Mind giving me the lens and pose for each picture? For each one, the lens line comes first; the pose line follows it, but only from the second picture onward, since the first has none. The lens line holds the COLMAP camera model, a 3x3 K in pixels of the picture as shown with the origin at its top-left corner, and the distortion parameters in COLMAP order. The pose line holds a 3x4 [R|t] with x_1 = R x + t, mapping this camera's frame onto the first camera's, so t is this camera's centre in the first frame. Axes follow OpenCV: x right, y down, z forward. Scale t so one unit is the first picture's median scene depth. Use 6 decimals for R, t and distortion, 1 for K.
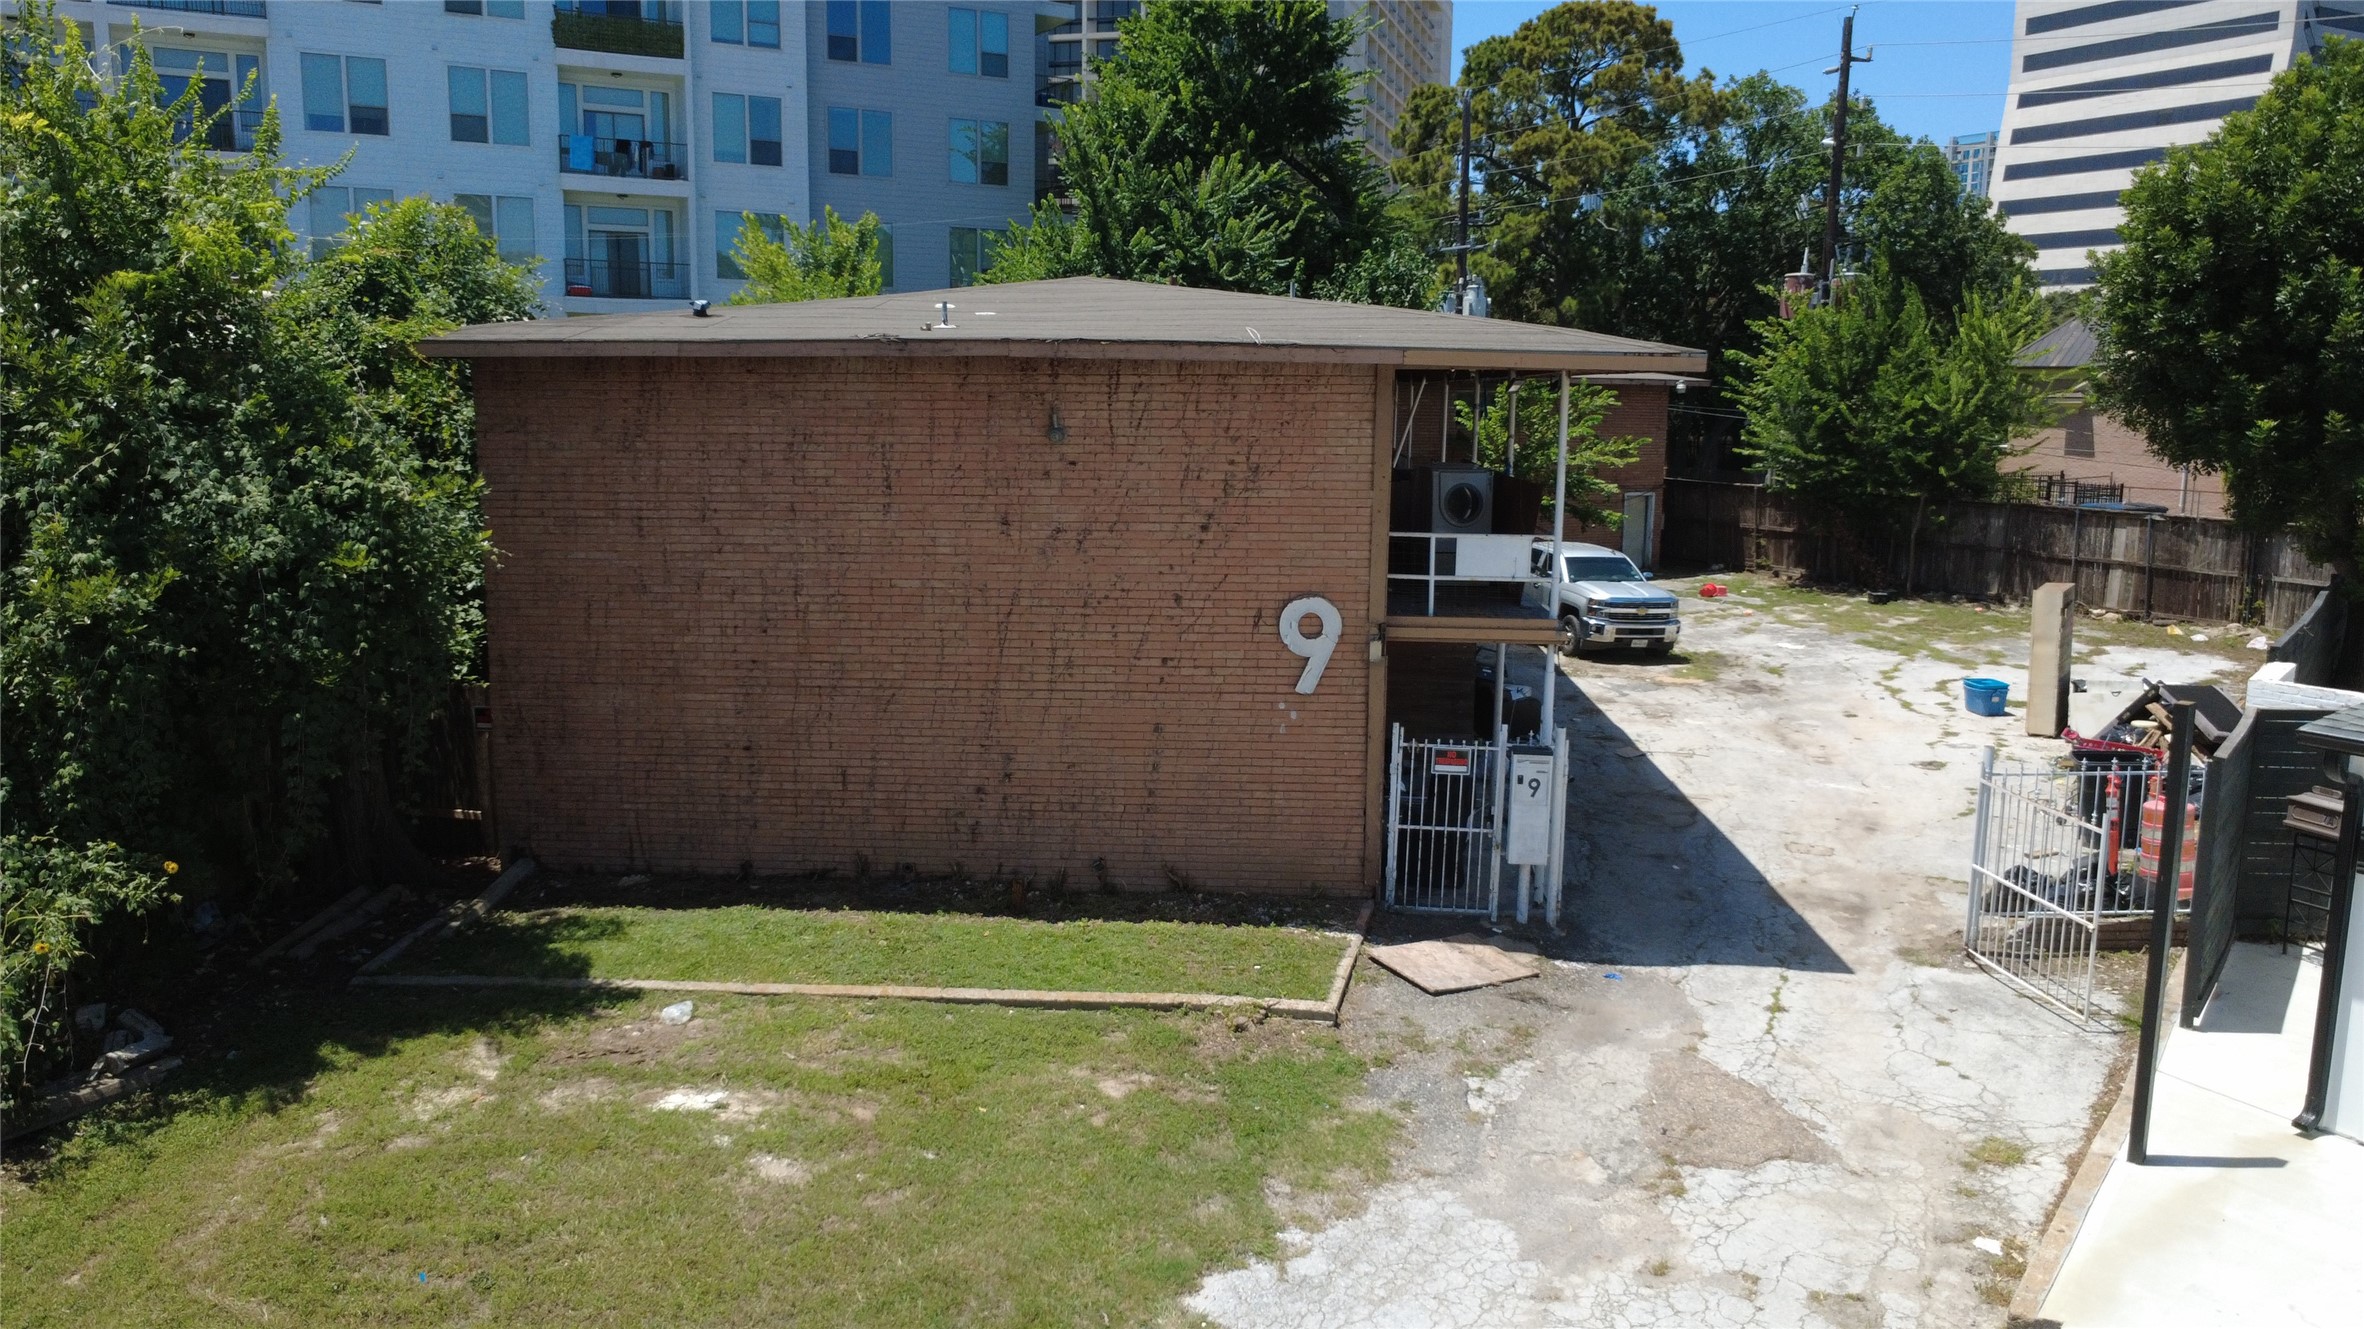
lens RADIAL K [[1734.5, 0, 1182.0], [0, 1734.5, 664.5], [0, 0, 1]] dist [-0.003888, 0.000118]
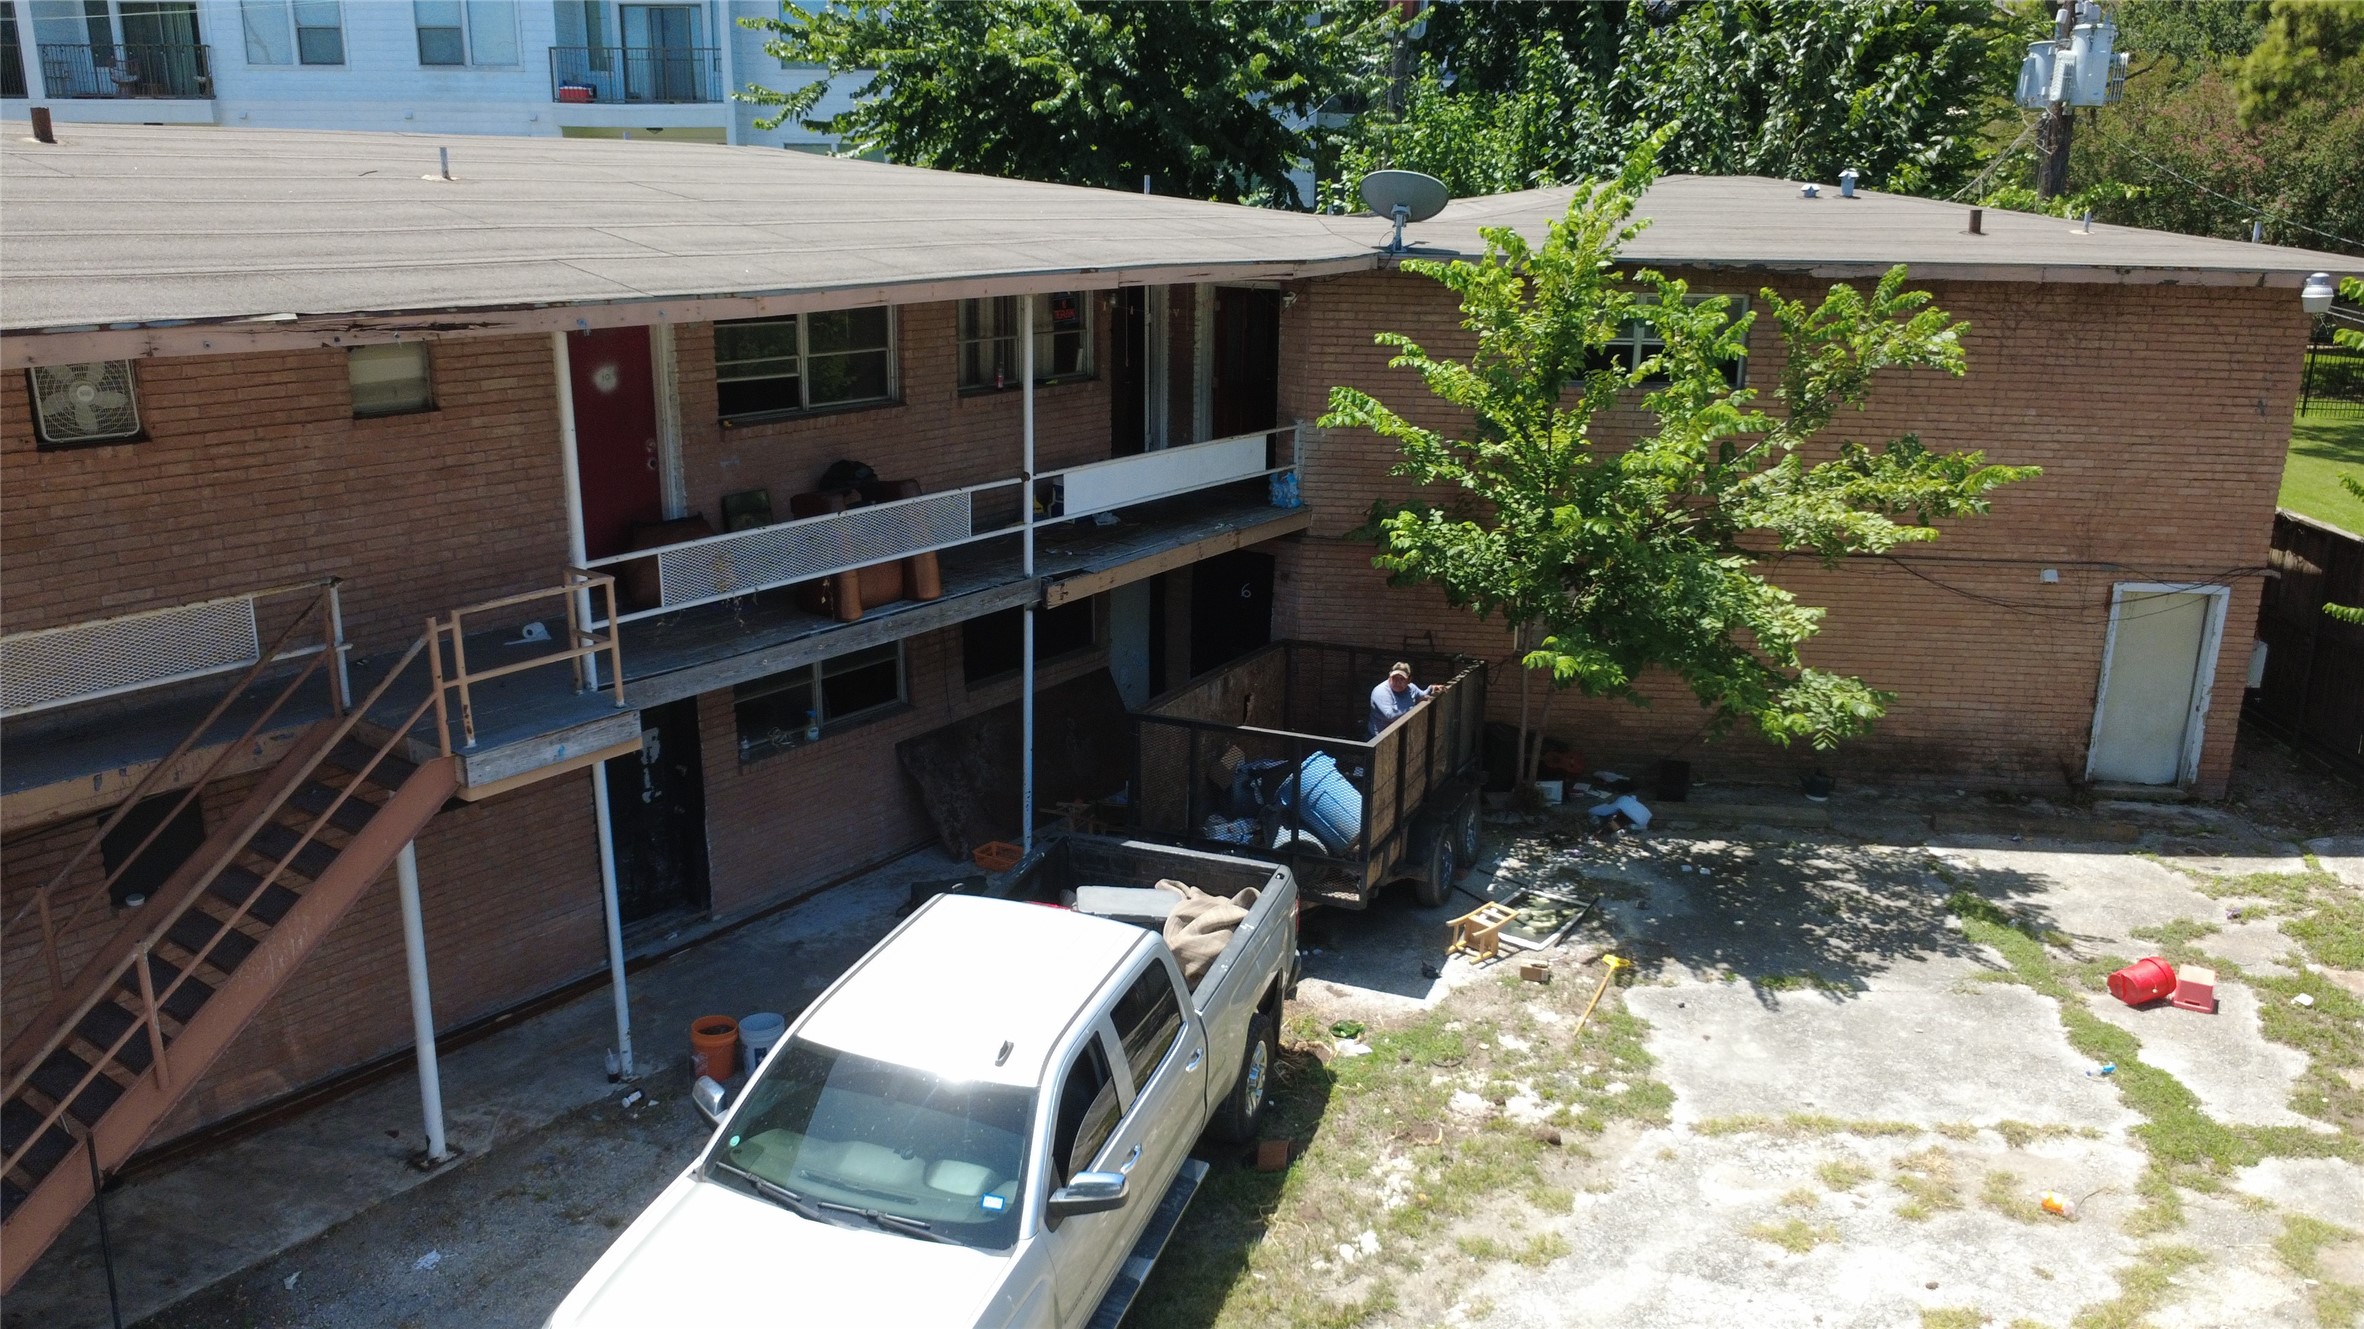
lens RADIAL K [[1734.5, 0, 1182.0], [0, 1734.5, 664.5], [0, 0, 1]] dist [-0.003888, 0.000118]
pose [[0.837801, 0.143608, -0.526750, 0.827464], [-0.088512, 0.987750, 0.128511, -0.323405], [0.538753, -0.061043, 0.840249, 1.723204]]
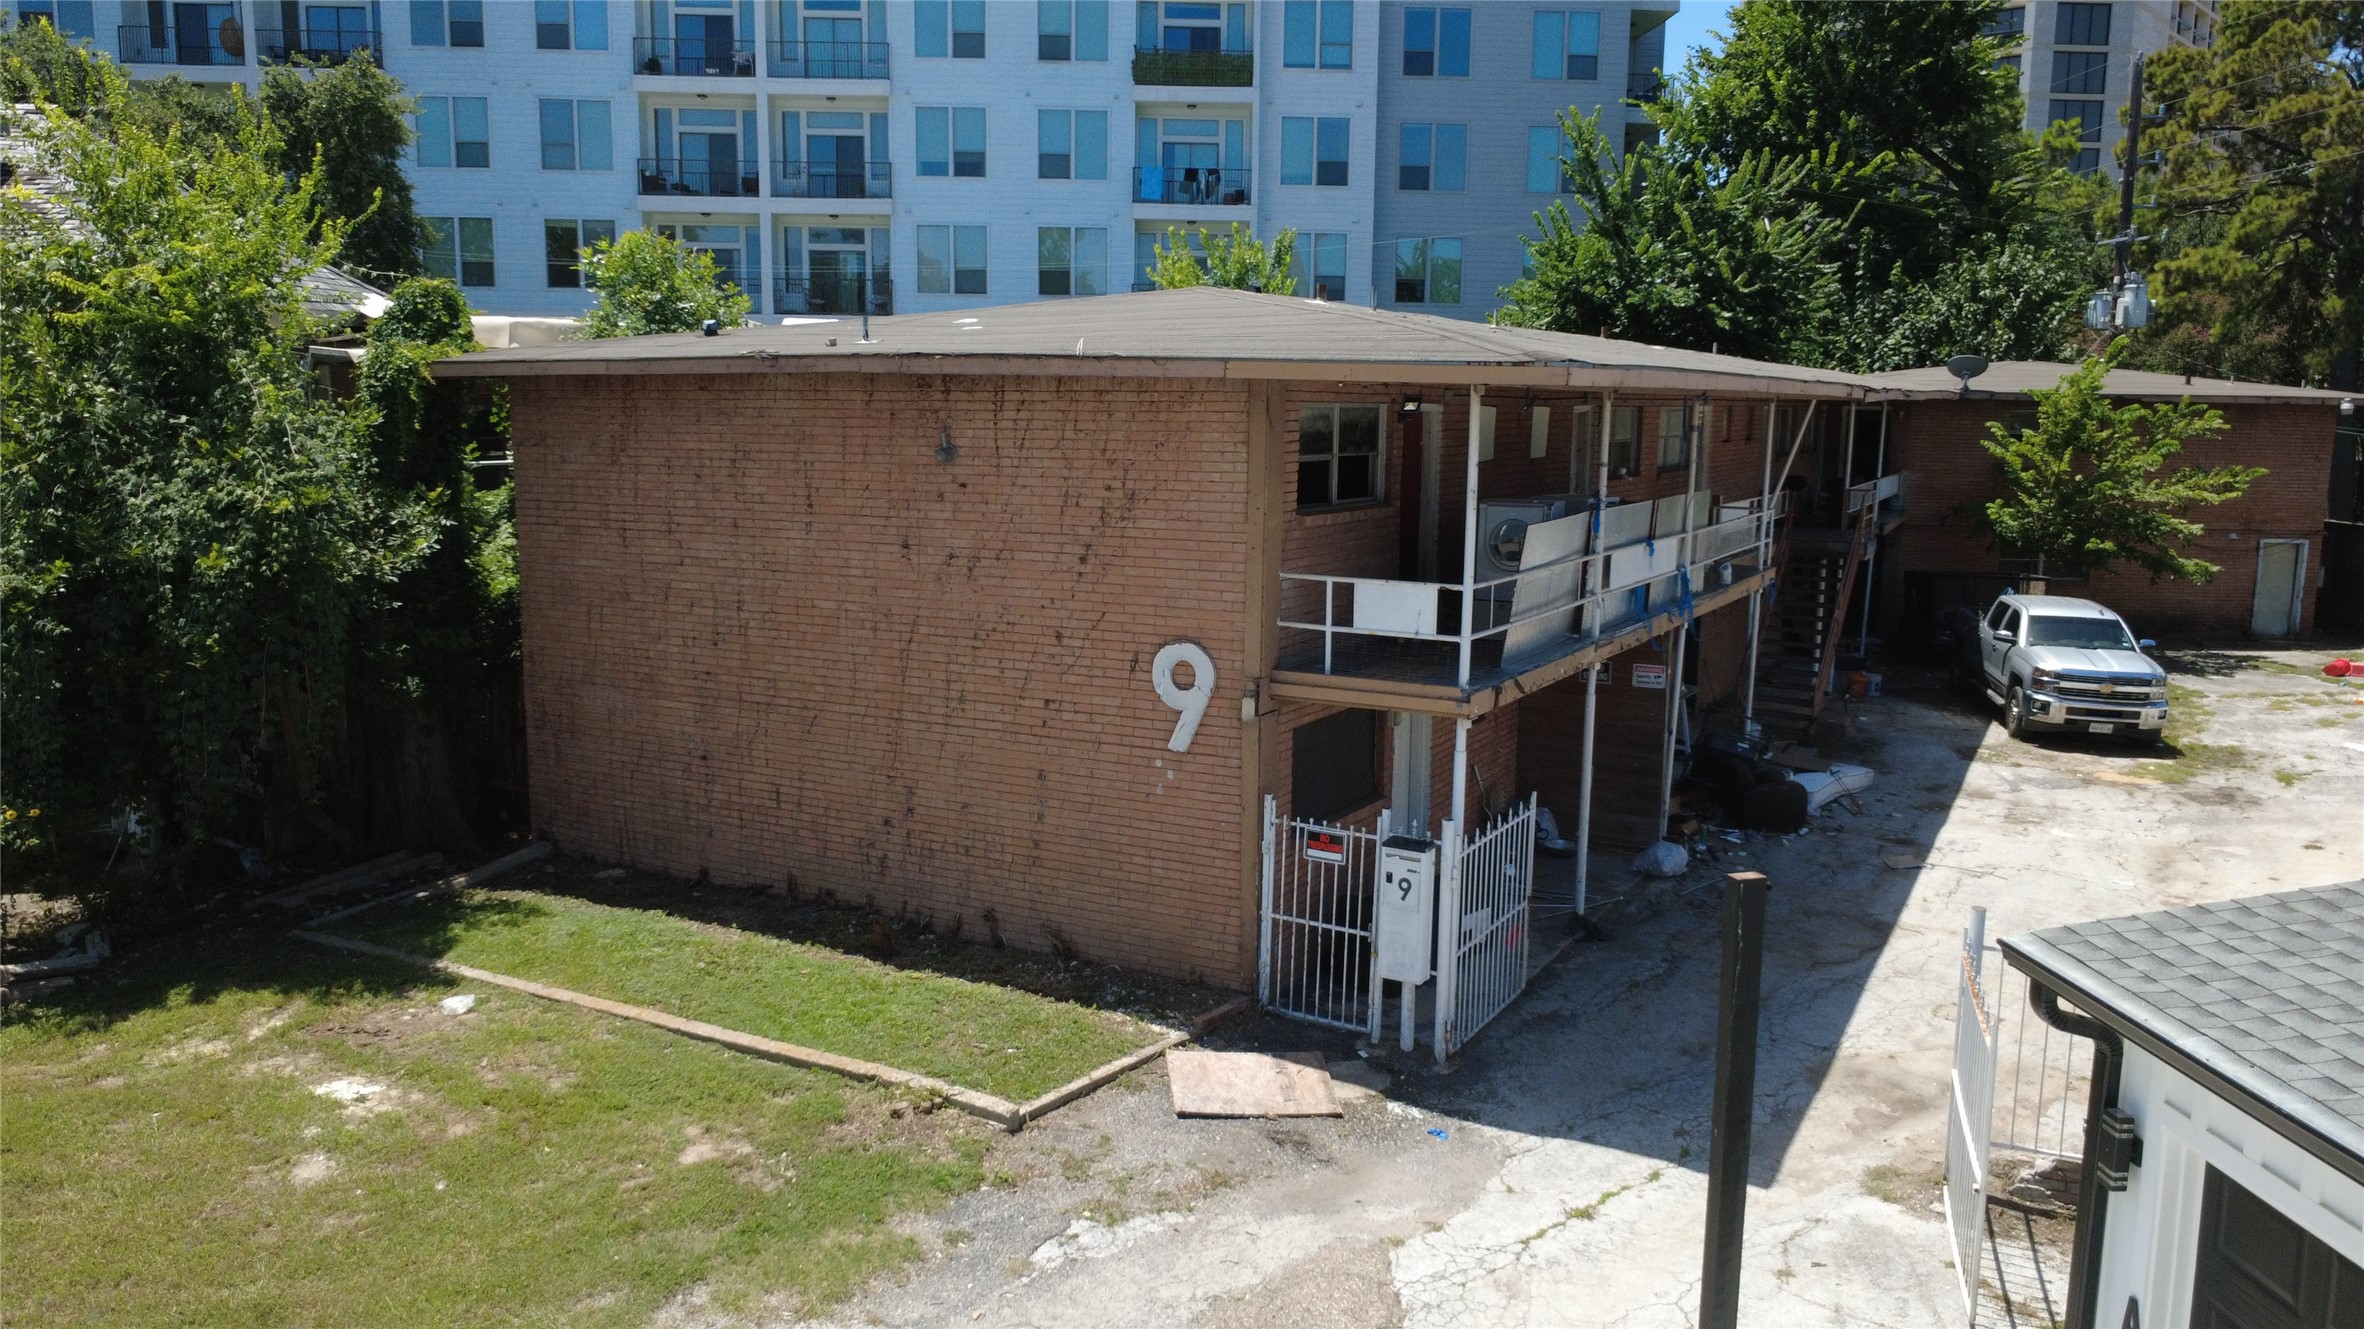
lens RADIAL K [[1734.5, 0, 1182.0], [0, 1734.5, 664.5], [0, 0, 1]] dist [-0.003888, 0.000118]
pose [[0.900728, 0.064960, -0.429498, 0.448800], [-0.069574, 0.997564, 0.004972, -0.031870], [0.428775, 0.025404, 0.903054, 0.203164]]
